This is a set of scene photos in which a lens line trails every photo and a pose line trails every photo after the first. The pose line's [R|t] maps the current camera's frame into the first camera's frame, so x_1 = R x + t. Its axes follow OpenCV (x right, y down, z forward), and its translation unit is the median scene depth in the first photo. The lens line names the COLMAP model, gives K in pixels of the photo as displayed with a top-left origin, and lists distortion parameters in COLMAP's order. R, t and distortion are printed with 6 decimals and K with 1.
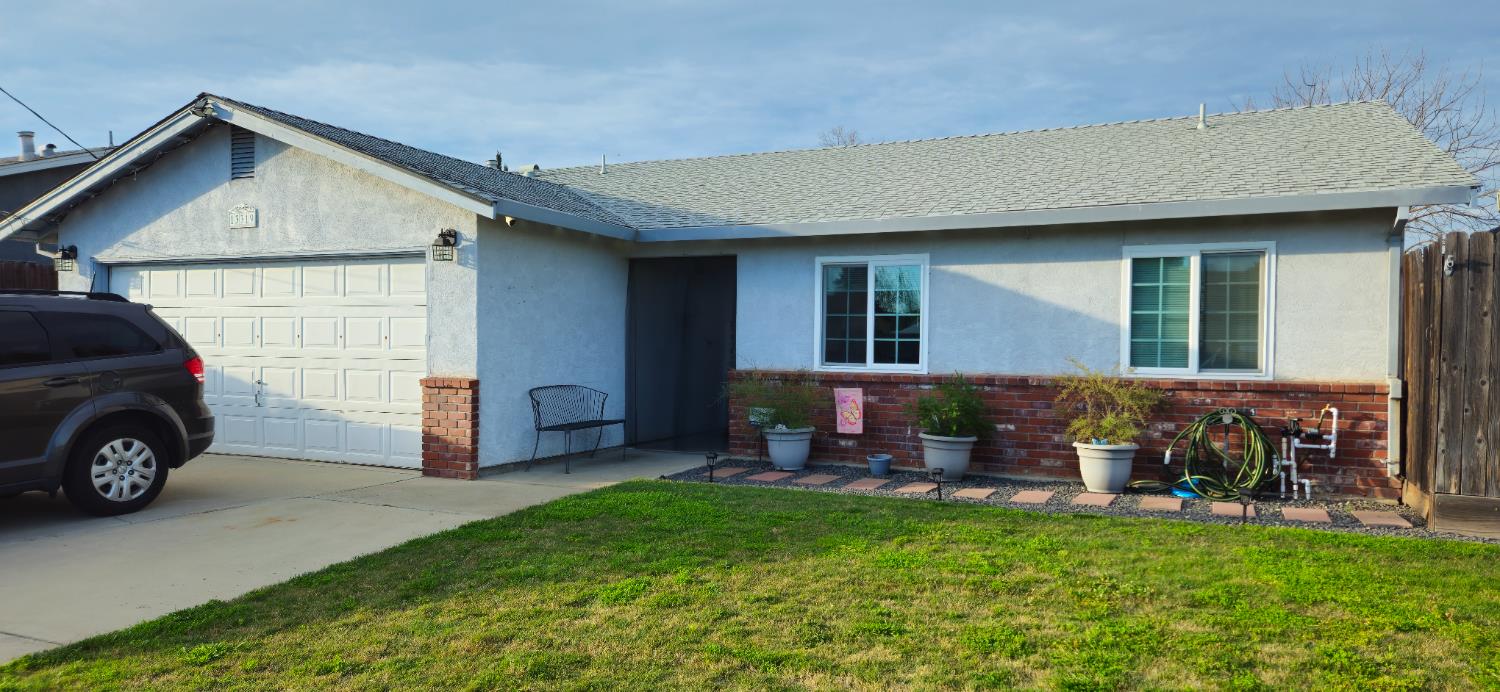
lens RADIAL K [[994.7, 0, 748.1], [0, 994.7, 356.6], [0, 0, 1]] dist [0.071193, -0.069547]
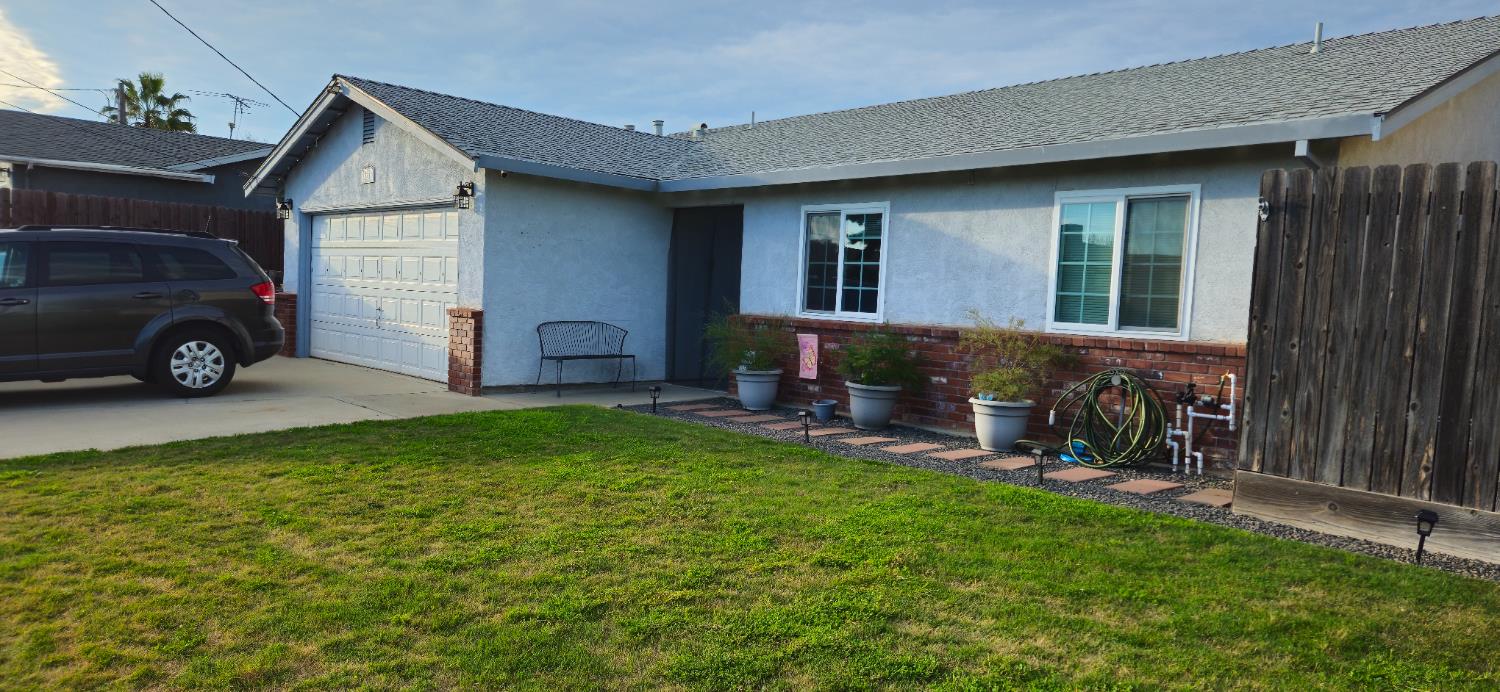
lens RADIAL K [[994.7, 0, 748.1], [0, 994.7, 356.6], [0, 0, 1]] dist [0.071193, -0.069547]
pose [[0.928276, 0.052772, -0.368129, 0.453114], [-0.037566, 0.998123, 0.048358, 0.008097], [0.369990, -0.031060, 0.928516, 0.026937]]
